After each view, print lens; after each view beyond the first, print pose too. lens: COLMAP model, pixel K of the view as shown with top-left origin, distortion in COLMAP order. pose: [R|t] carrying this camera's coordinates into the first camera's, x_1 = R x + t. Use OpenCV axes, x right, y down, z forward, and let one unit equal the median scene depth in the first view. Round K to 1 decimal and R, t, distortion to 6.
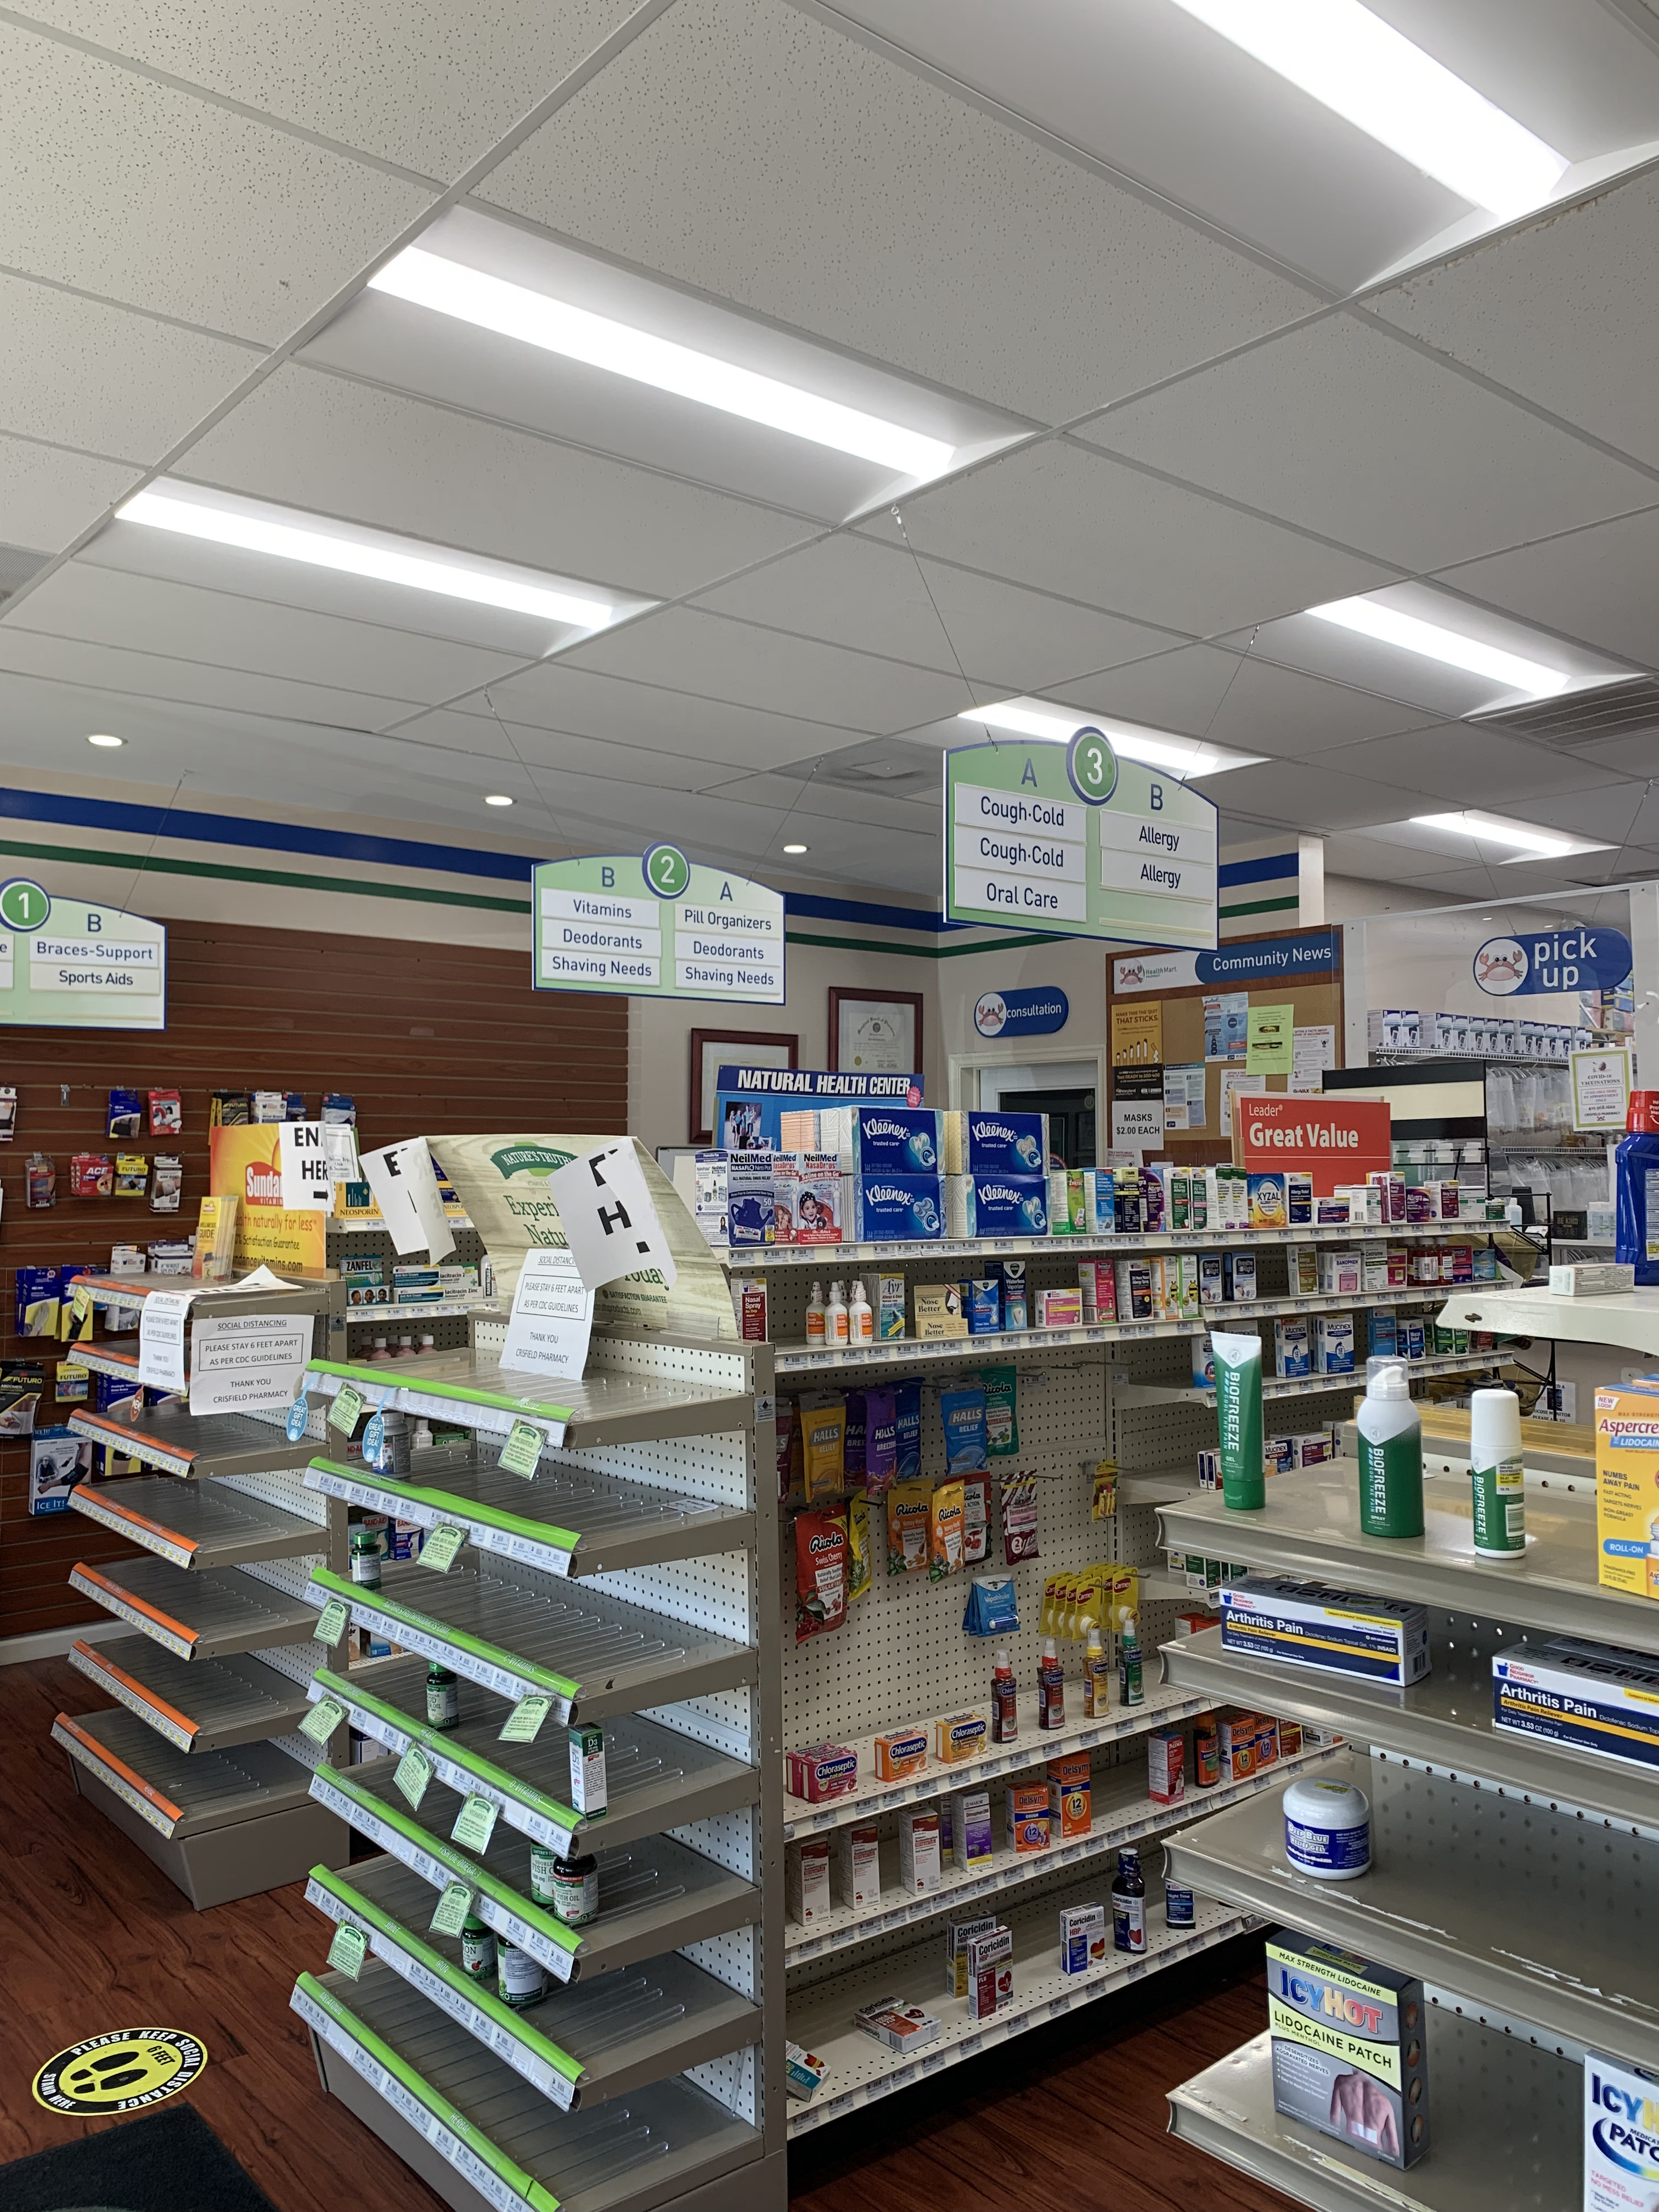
lens RADIAL K [[1644.4, 0, 820.5], [0, 1644.4, 1109.1], [0, 0, 1]] dist [0.004251, -0.015921]
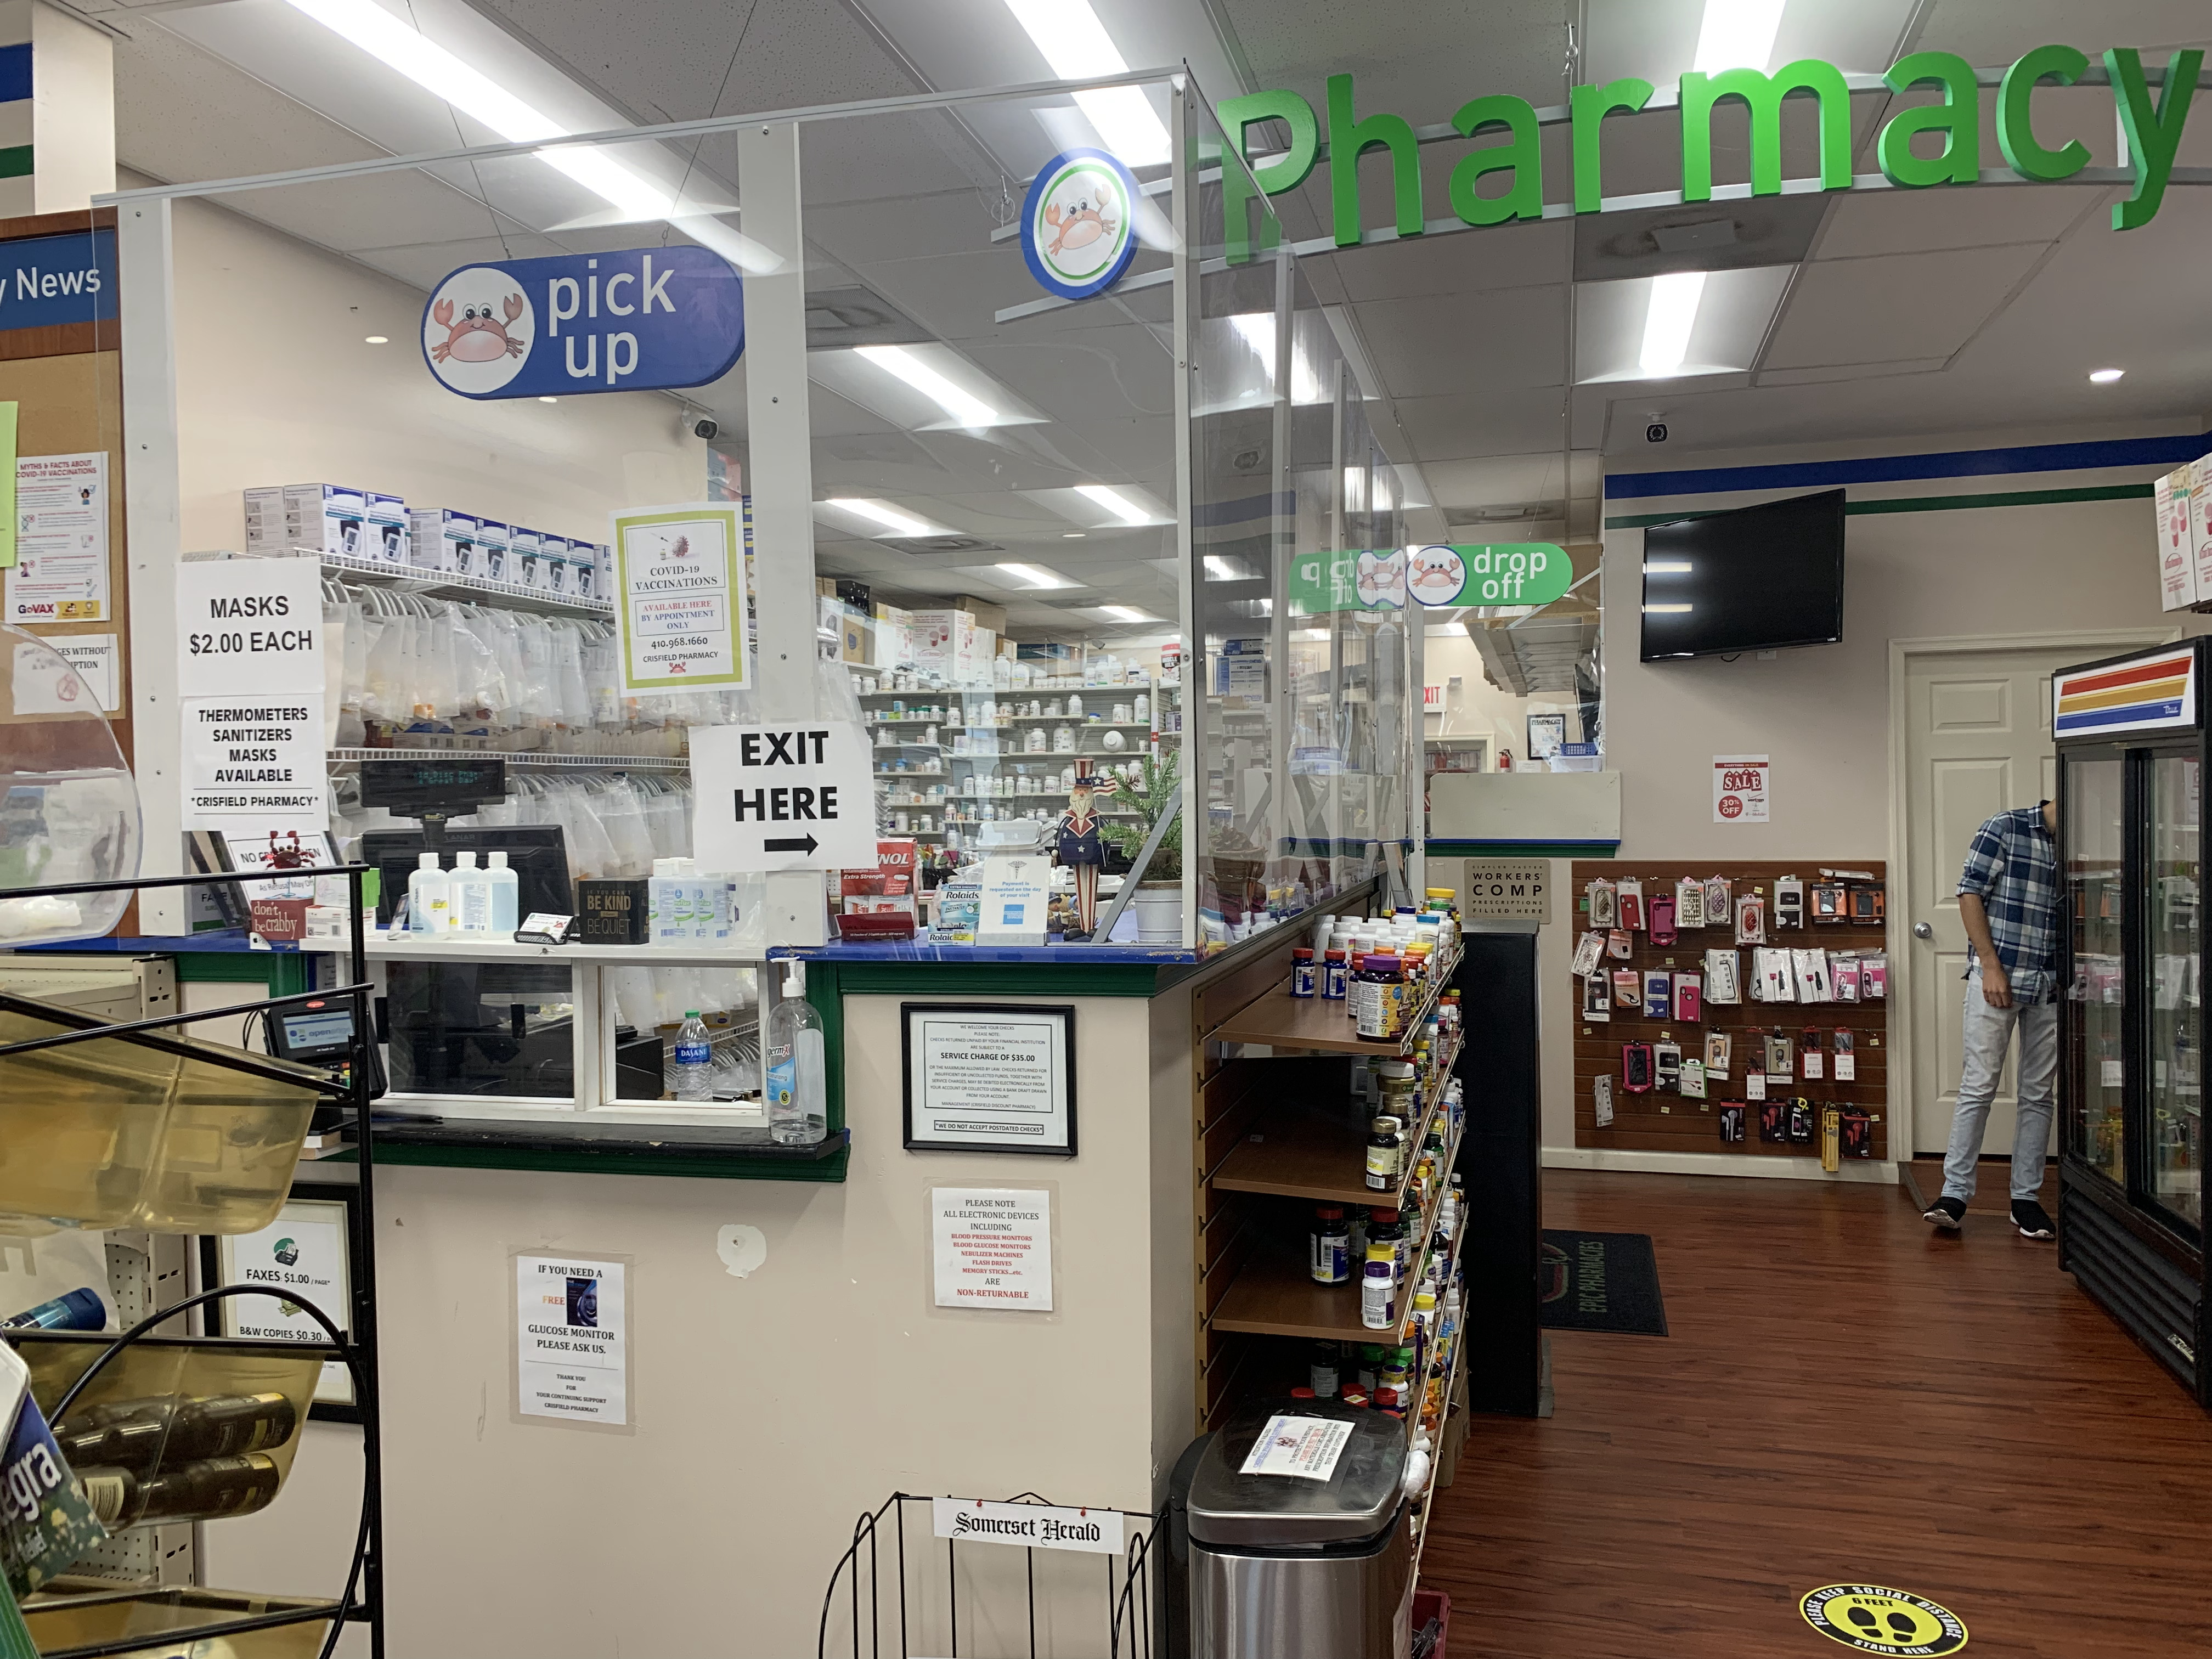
lens RADIAL K [[1671.7, 0, 1109.4], [0, 1671.7, 838.7], [0, 0, 1]] dist [0.003240, 0.000189]
pose [[0.804604, -0.023306, 0.593354, 0.471946], [-0.010072, 0.998550, 0.052879, 0.041406], [-0.593727, -0.048523, 0.803202, 0.895163]]
